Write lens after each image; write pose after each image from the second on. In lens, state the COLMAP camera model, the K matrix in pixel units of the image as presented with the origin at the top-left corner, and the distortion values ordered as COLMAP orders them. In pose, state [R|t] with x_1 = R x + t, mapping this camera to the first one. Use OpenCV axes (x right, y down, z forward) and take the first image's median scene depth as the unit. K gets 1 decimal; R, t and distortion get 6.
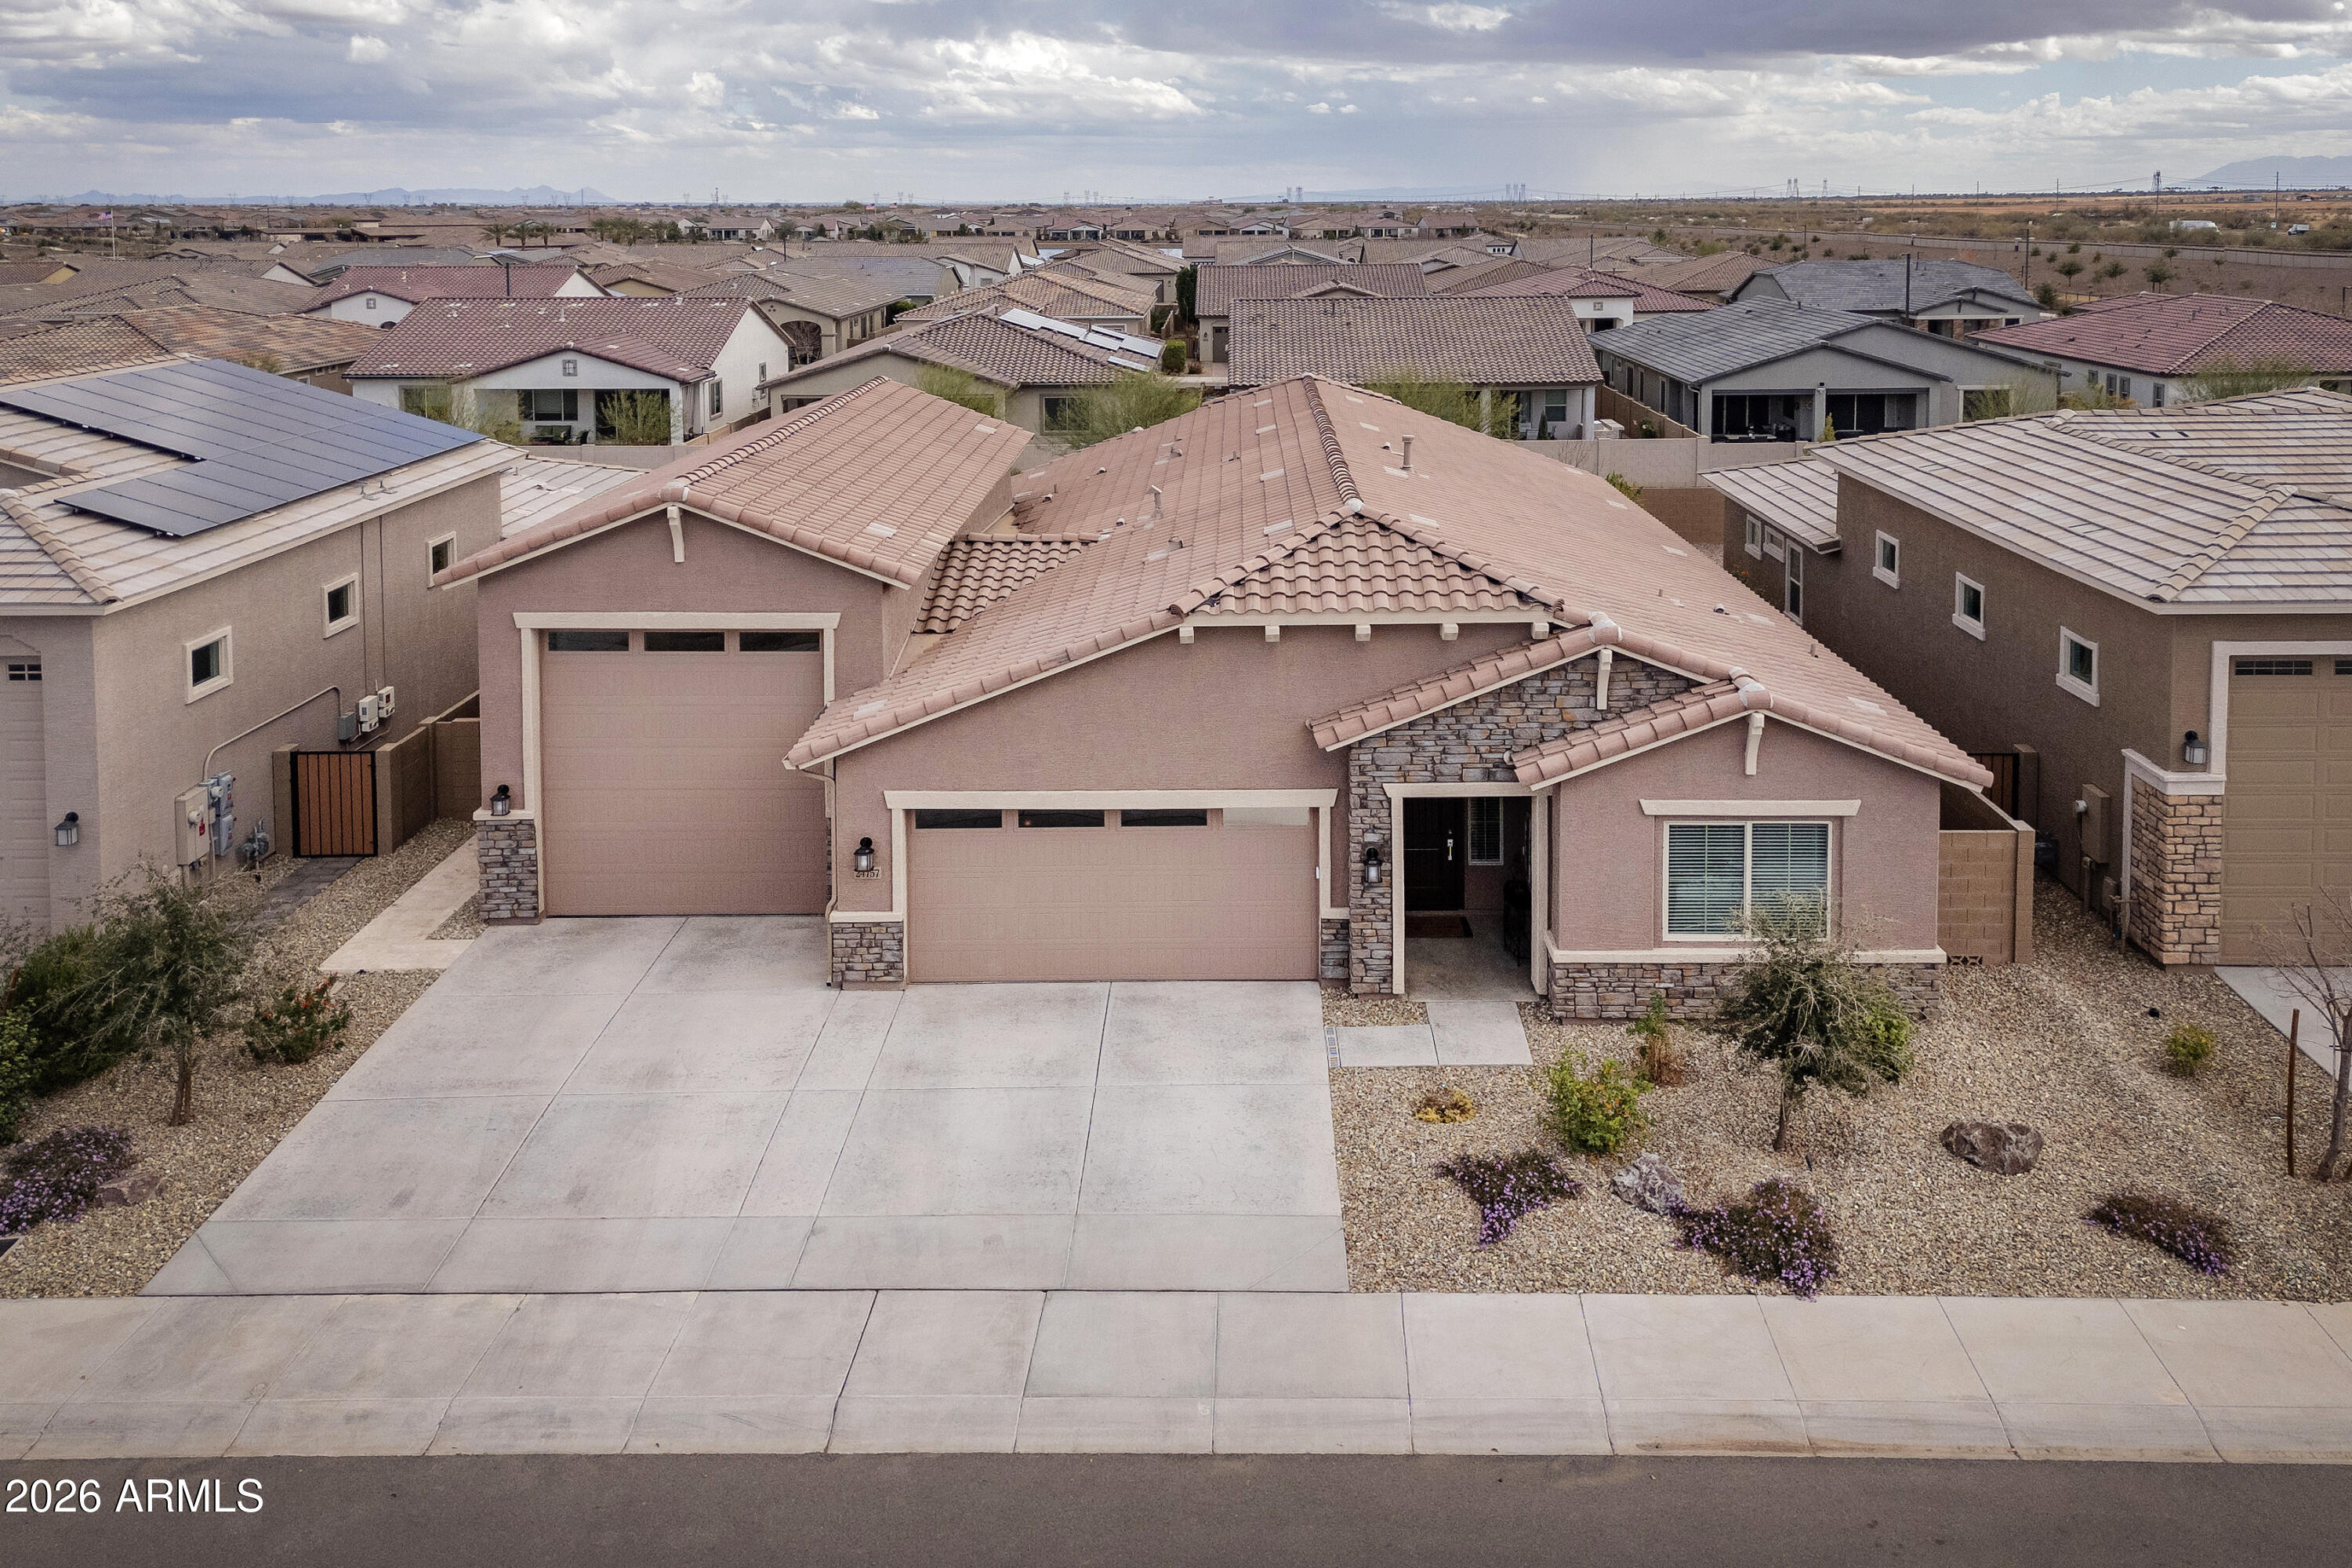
lens RADIAL K [[2122.6, 0, 1178.7], [0, 2122.6, 644.0], [0, 0, 1]] dist [0.124296, -0.234594]
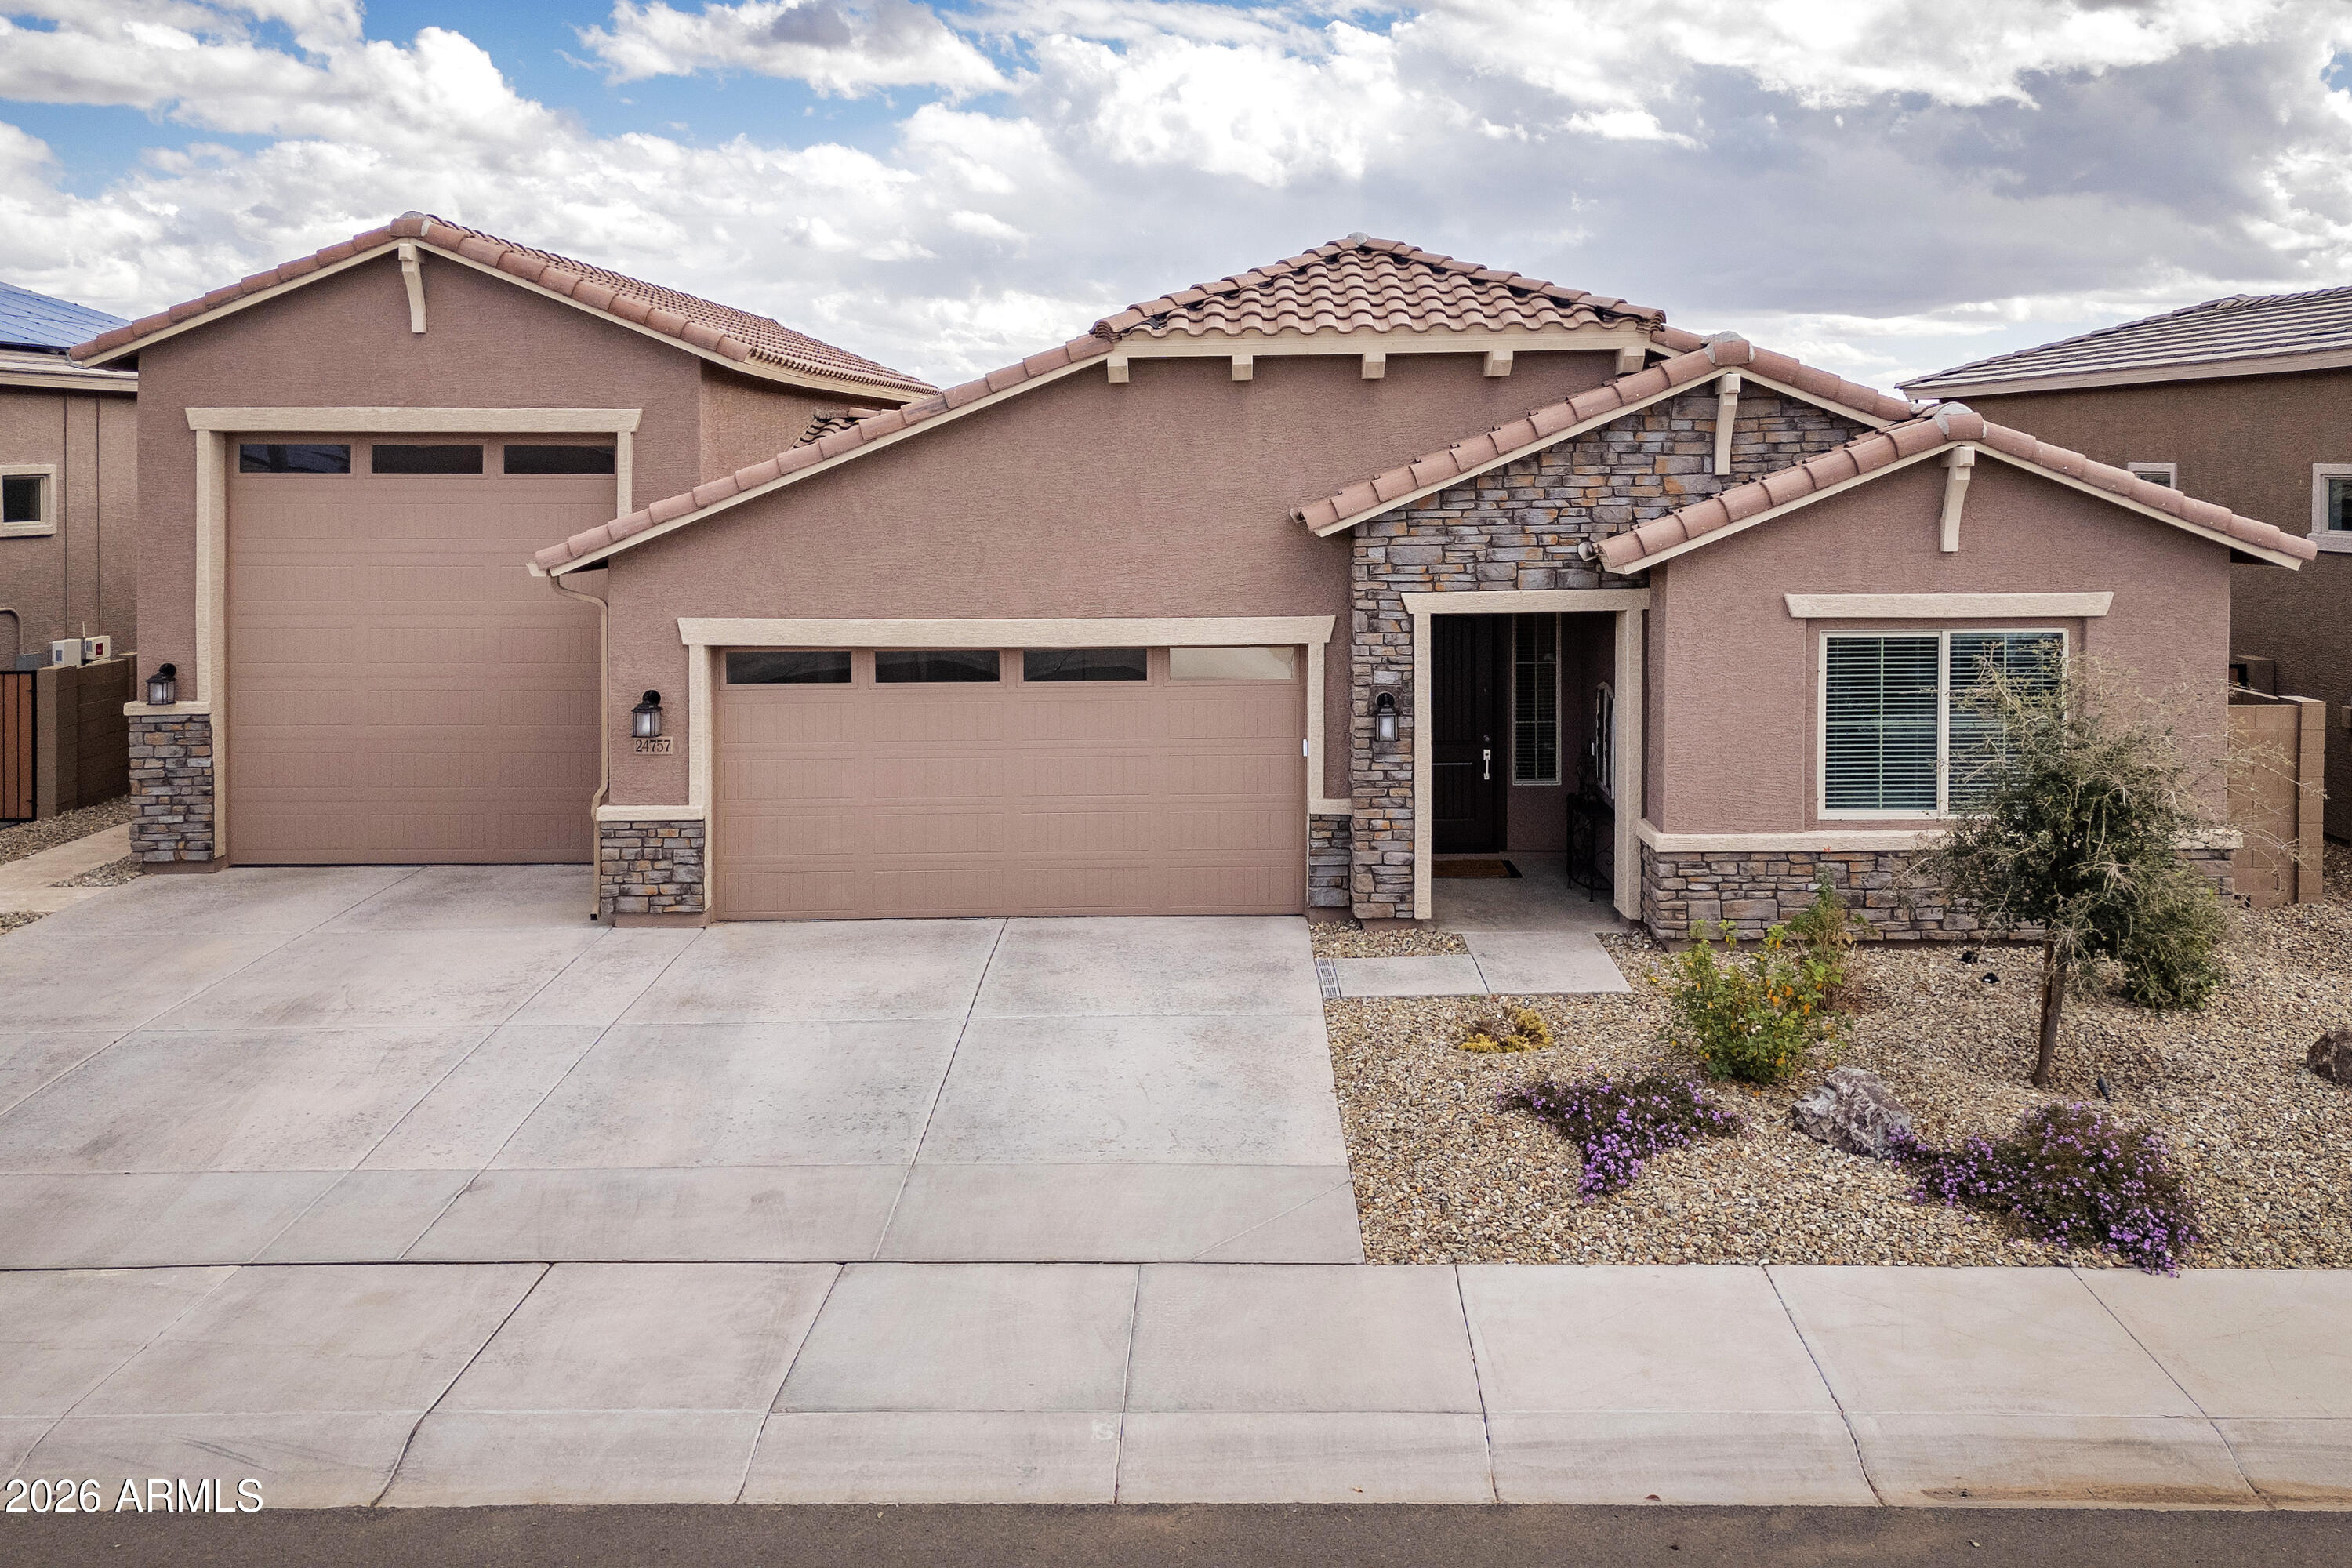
lens RADIAL K [[2124.6, 0, 1189.9], [0, 2124.6, 614.2], [0, 0, 1]] dist [0.068136, -0.049369]
pose [[0.999776, 0.012050, 0.017414, 0.016307], [-0.009580, 0.990726, -0.135540, 0.170443], [-0.018886, 0.135343, 0.990619, 0.332281]]
